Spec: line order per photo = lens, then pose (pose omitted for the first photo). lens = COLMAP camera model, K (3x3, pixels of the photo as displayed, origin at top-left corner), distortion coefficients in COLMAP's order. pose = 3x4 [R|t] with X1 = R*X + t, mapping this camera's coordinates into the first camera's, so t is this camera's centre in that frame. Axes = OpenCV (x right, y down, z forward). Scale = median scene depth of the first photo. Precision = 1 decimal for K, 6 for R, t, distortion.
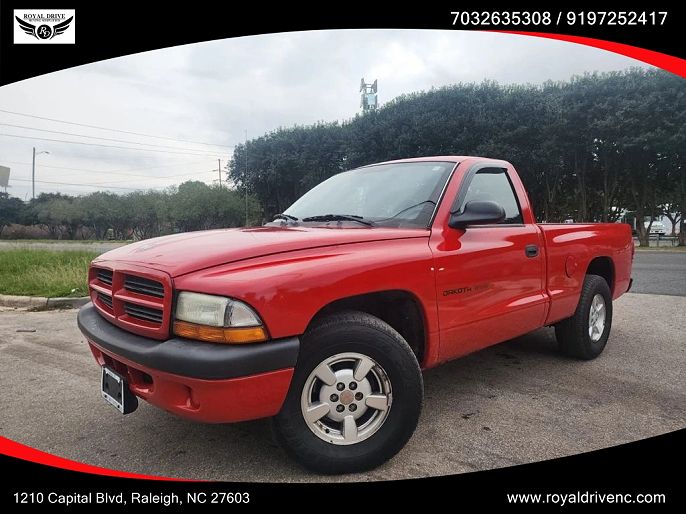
lens RADIAL K [[509.0, 0, 347.0], [0, 509.0, 253.3], [0, 0, 1]] dist [0.035520, -0.042813]
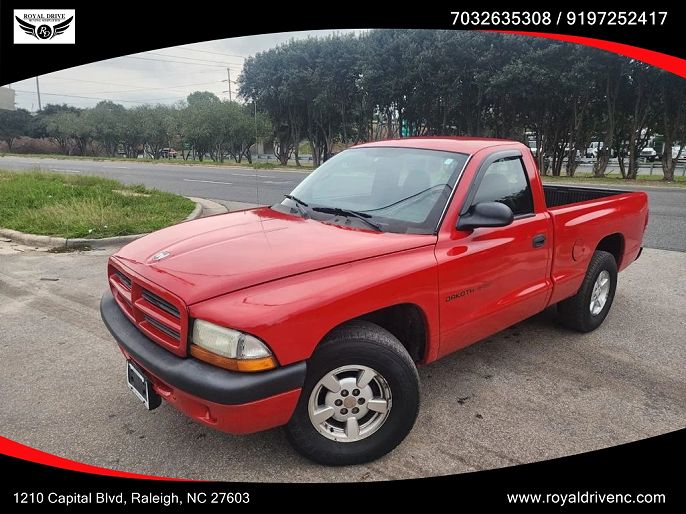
lens RADIAL K [[509.0, 0, 346.6], [0, 509.0, 278.6], [0, 0, 1]] dist [0.035520, -0.042813]
pose [[0.999411, 0.025345, -0.023133, 0.007094], [-0.020156, 0.979179, 0.201994, -0.129553], [0.027771, -0.201409, 0.979114, -0.011988]]
